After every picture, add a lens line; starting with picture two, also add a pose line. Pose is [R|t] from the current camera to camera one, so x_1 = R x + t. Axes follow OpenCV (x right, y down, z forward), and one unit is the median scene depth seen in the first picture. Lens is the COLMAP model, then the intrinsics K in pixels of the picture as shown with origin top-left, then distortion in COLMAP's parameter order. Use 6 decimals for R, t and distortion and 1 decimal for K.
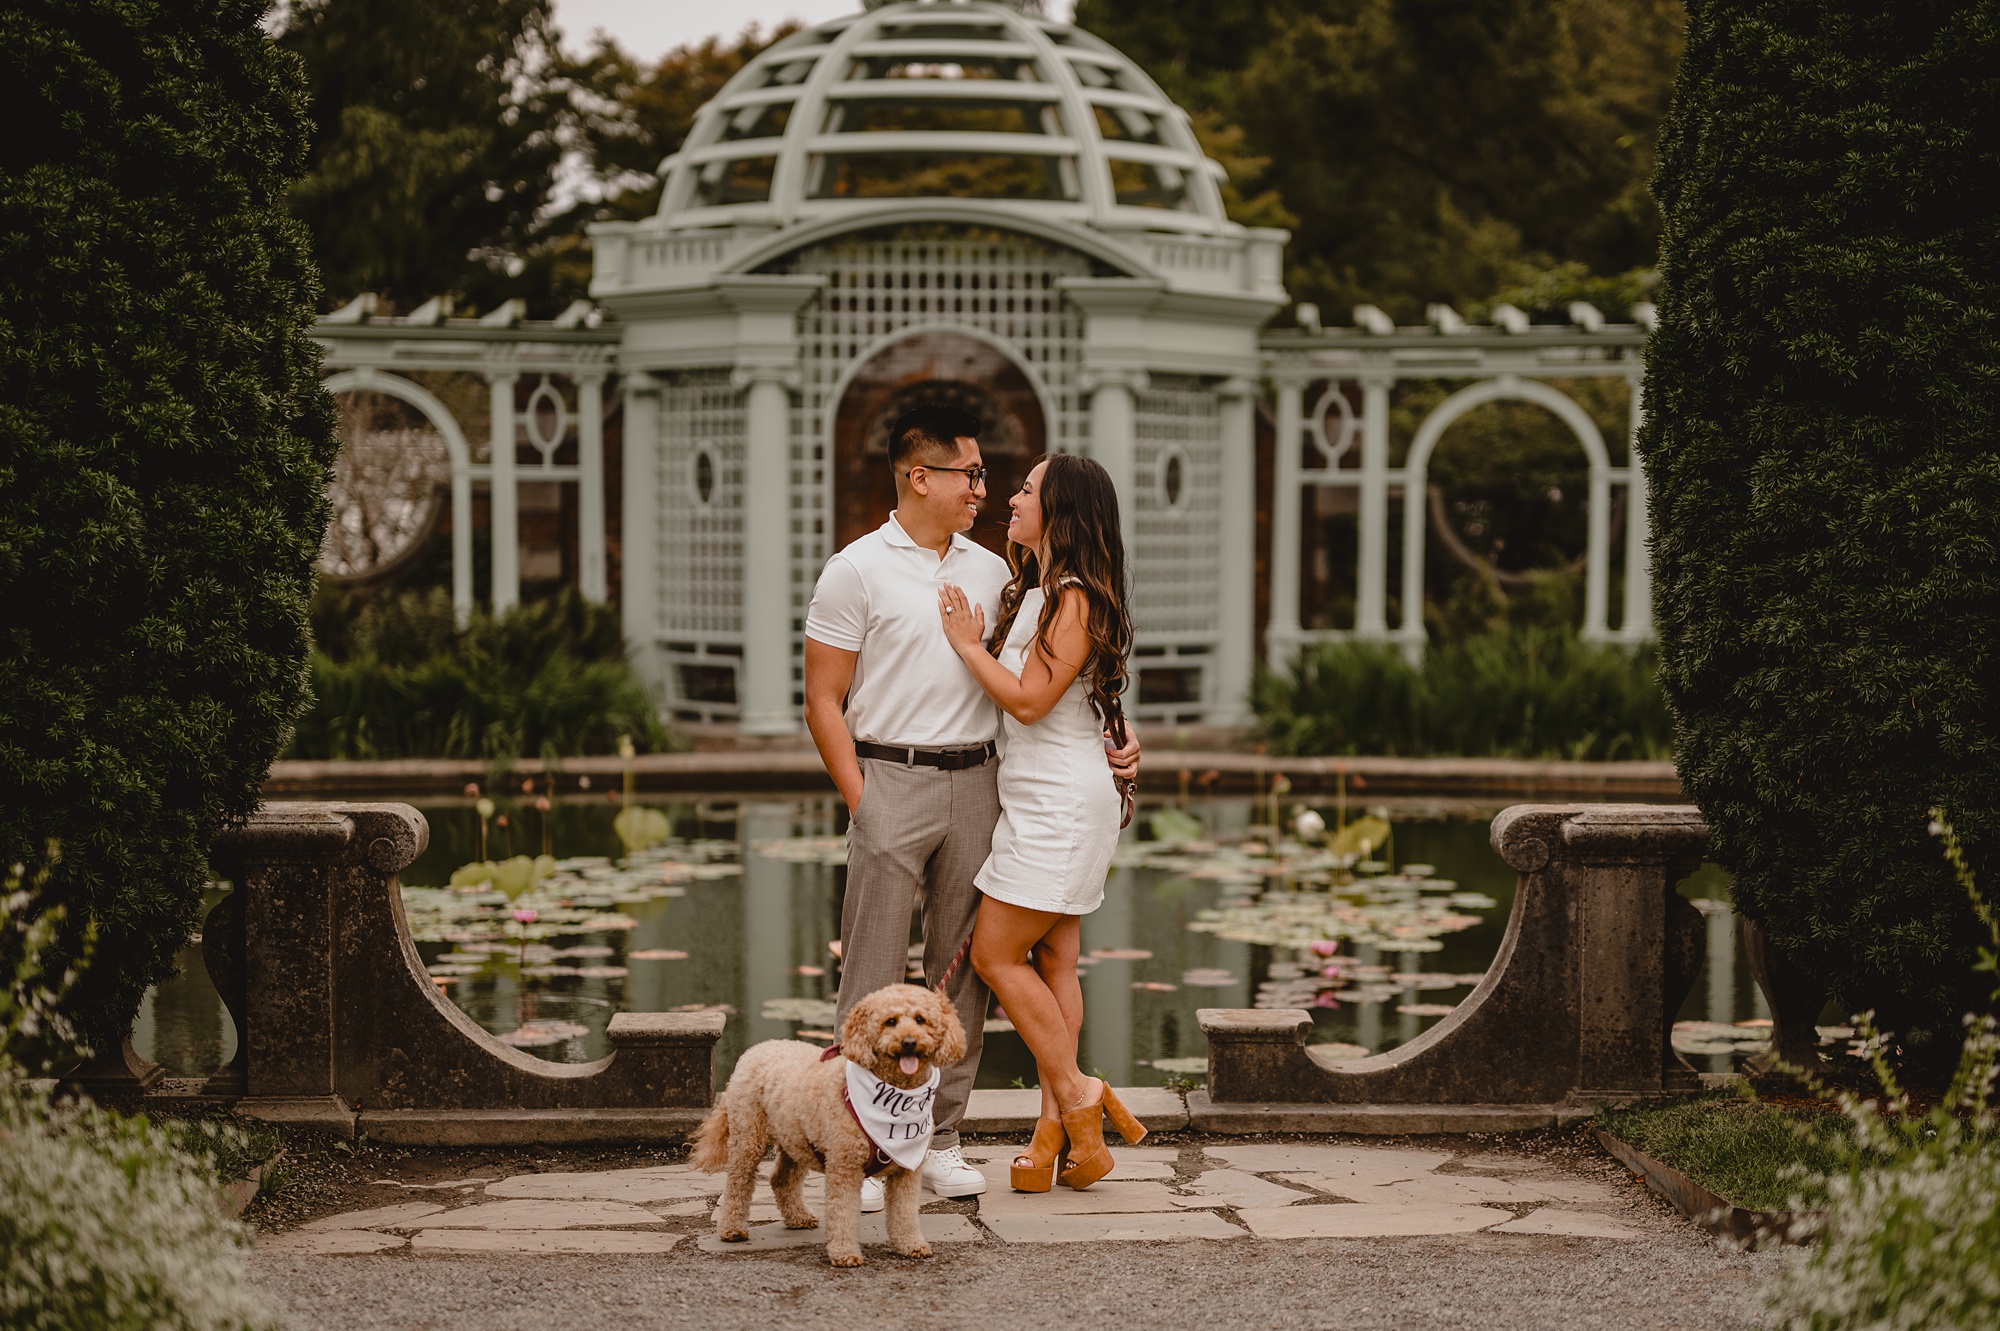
lens RADIAL K [[3135.2, 0, 1000.0], [0, 3135.2, 665.5], [0, 0, 1]] dist [-0.110279, -0.104771]
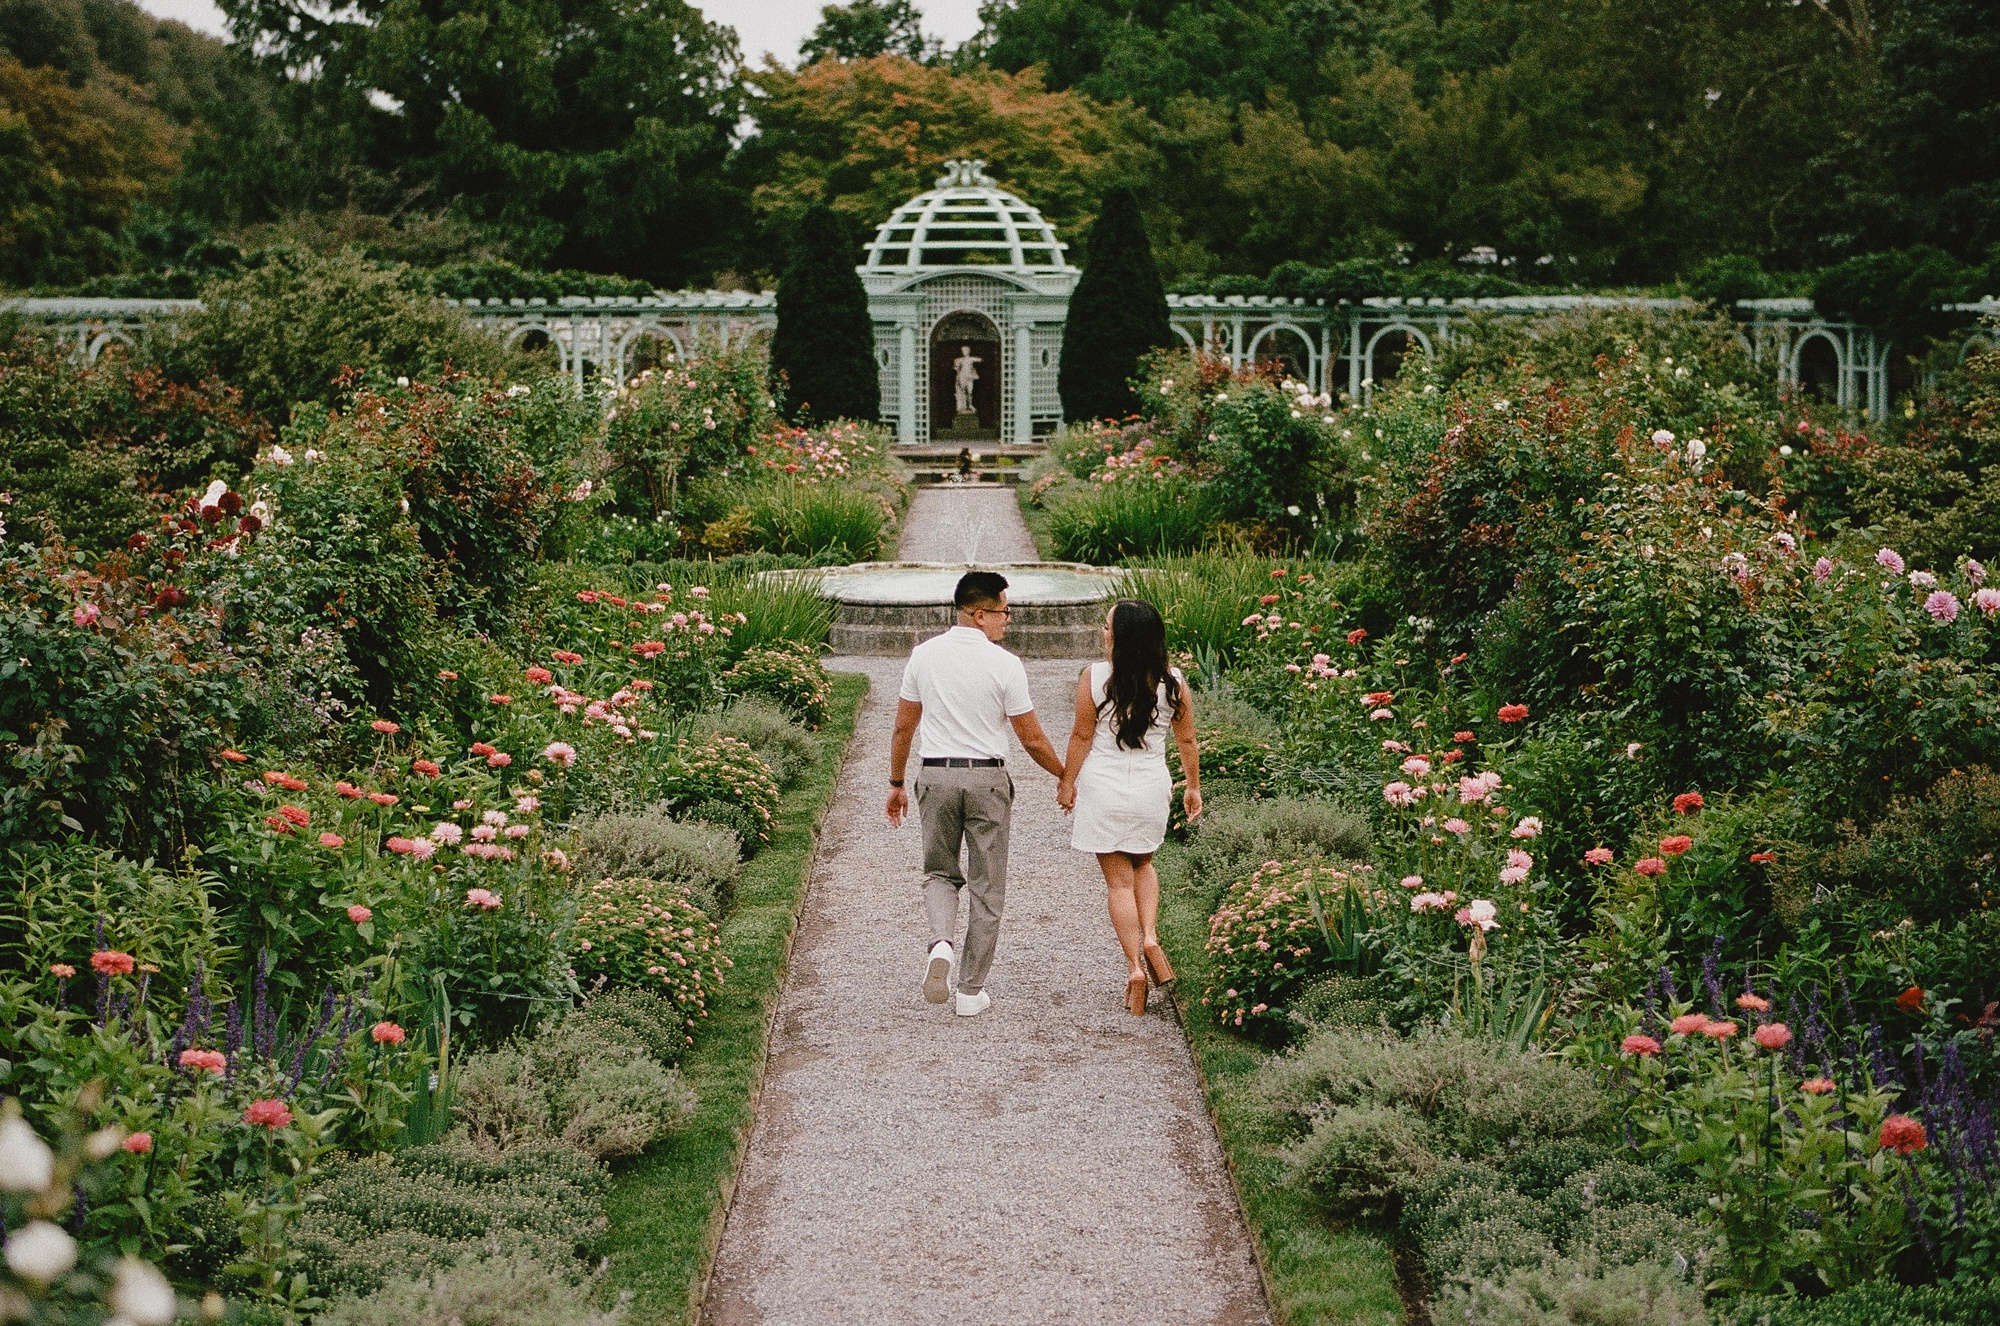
lens RADIAL K [[3135.2, 0, 1000.0], [0, 3135.2, 663.0], [0, 0, 1]] dist [-0.110279, -0.104771]
pose [[0.999811, -0.003514, -0.019122, 0.067898], [0.004646, 0.998221, 0.059441, 0.051247], [0.018879, -0.059519, 0.998049, -1.942311]]
